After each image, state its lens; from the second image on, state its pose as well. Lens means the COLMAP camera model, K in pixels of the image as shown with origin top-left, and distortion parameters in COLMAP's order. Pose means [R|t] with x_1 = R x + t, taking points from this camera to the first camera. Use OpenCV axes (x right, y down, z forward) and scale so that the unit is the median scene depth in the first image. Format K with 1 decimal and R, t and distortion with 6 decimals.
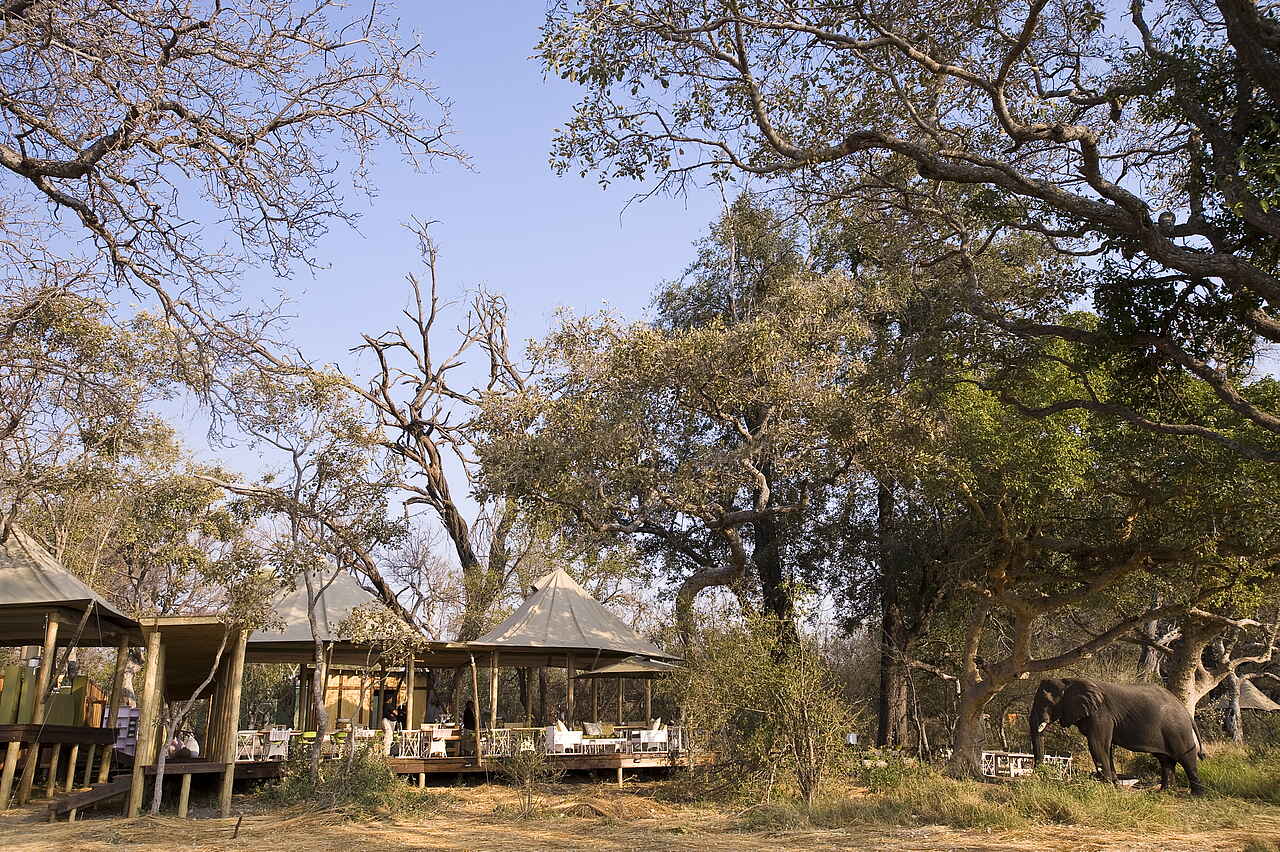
lens RADIAL K [[1110.9, 0, 643.3], [0, 1110.9, 444.0], [0, 0, 1]] dist [0.030038, 0.008688]
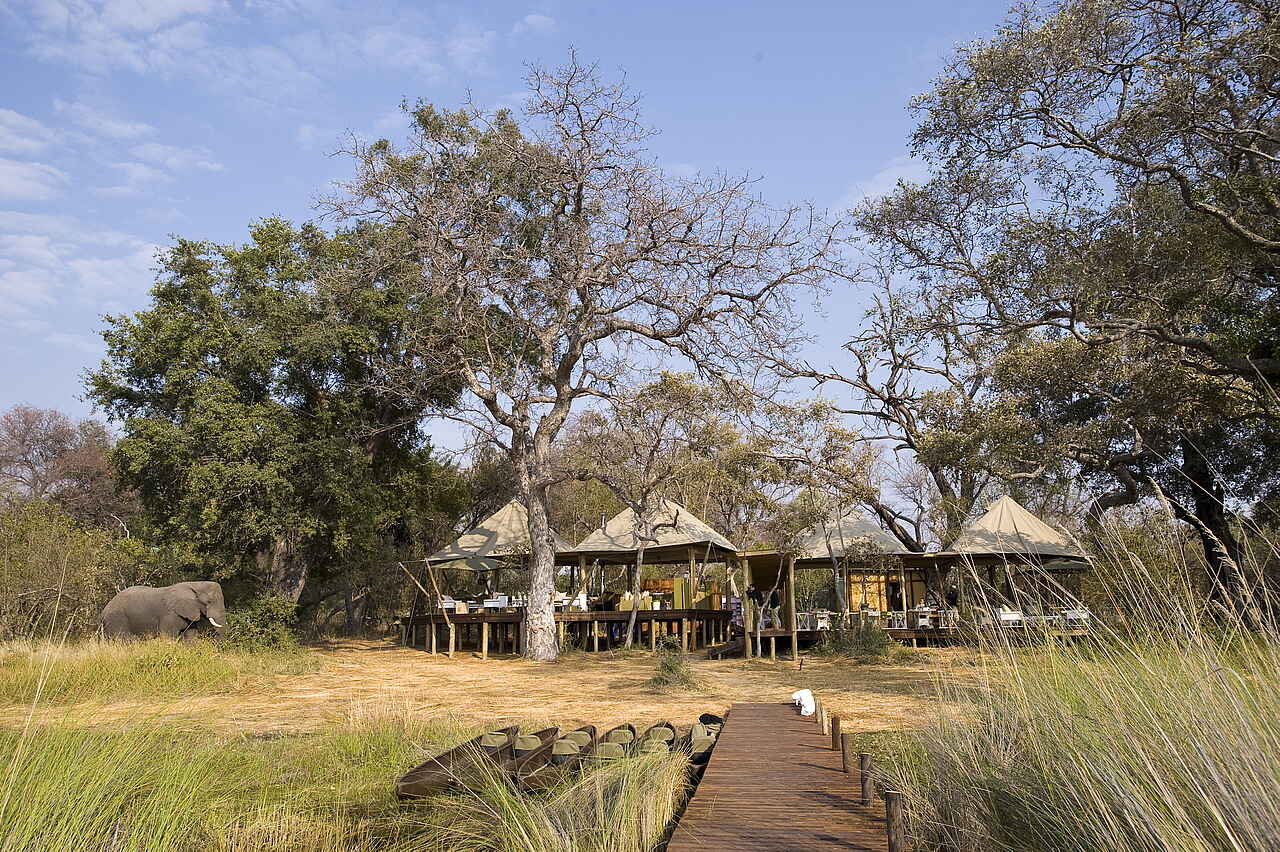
lens RADIAL K [[1015.6, 0, 640.0], [0, 1015.6, 426.0], [0, 0, 1]] dist [0.040507, 0.091548]
pose [[0.874770, -0.102915, -0.473484, 0.149995], [0.136650, 0.989917, 0.037298, -0.090389], [0.464871, -0.097329, 0.880013, -0.350735]]
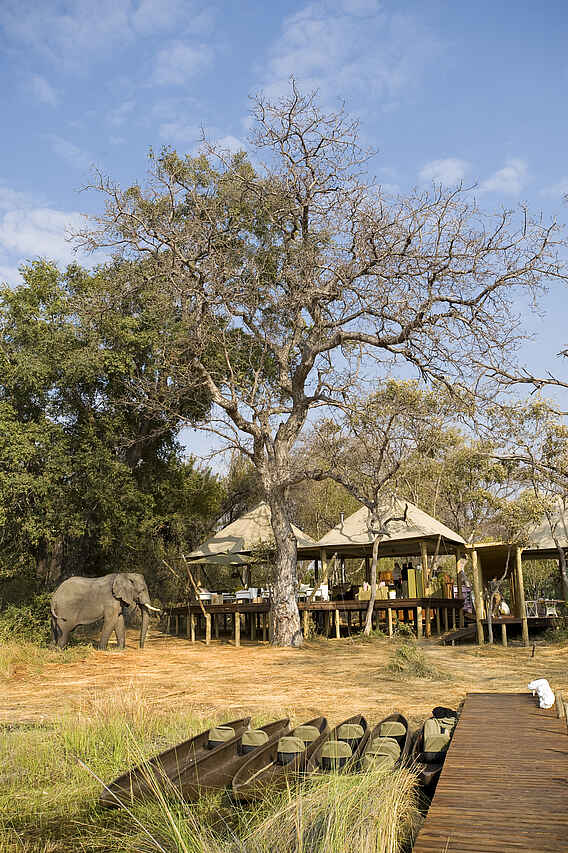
lens RADIAL K [[846.5, 0, 284.0], [0, 846.5, 426.5], [0, 0, 1]] dist [0.088502, 0.011214]
pose [[0.812684, -0.143907, -0.564655, 0.110508], [0.173150, 0.984894, -0.001800, -0.067706], [0.556384, -0.096308, 0.825325, -0.260772]]
